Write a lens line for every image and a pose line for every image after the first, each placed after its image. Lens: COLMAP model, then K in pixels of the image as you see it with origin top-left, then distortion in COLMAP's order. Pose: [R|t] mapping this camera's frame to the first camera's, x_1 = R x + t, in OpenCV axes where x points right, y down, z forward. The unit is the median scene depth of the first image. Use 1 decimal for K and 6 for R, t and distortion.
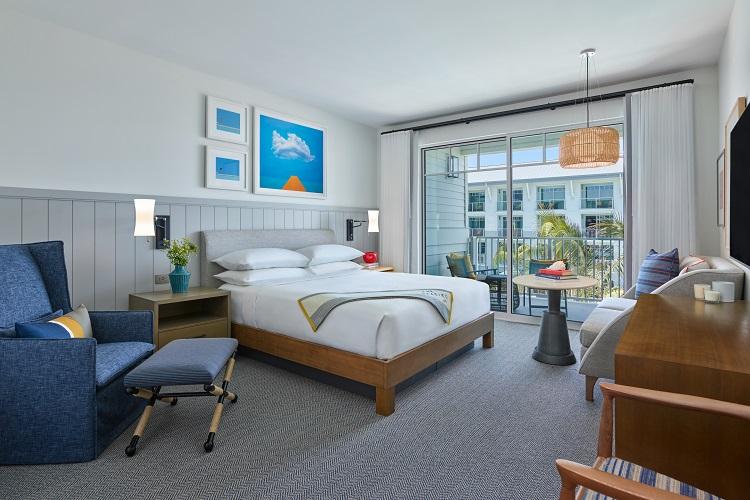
lens RADIAL K [[415.0, 0, 375.3], [0, 415.0, 243.8], [0, 0, 1]] dist [0.029936, 0.000331]
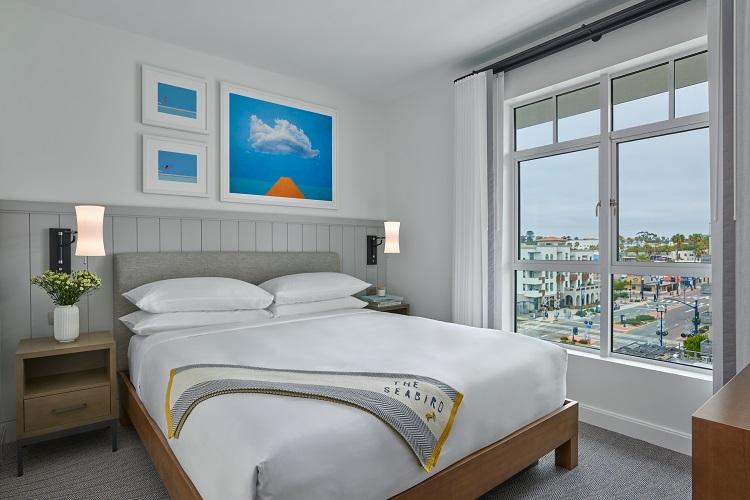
lens RADIAL K [[415.0, 0, 375.3], [0, 415.0, 243.8], [0, 0, 1]] dist [0.029936, 0.000331]
pose [[0.974916, 0.000112, -0.222573, 0.129914], [-0.009001, 0.999202, -0.038923, -0.018979], [0.222391, 0.039950, 0.974139, 0.340674]]
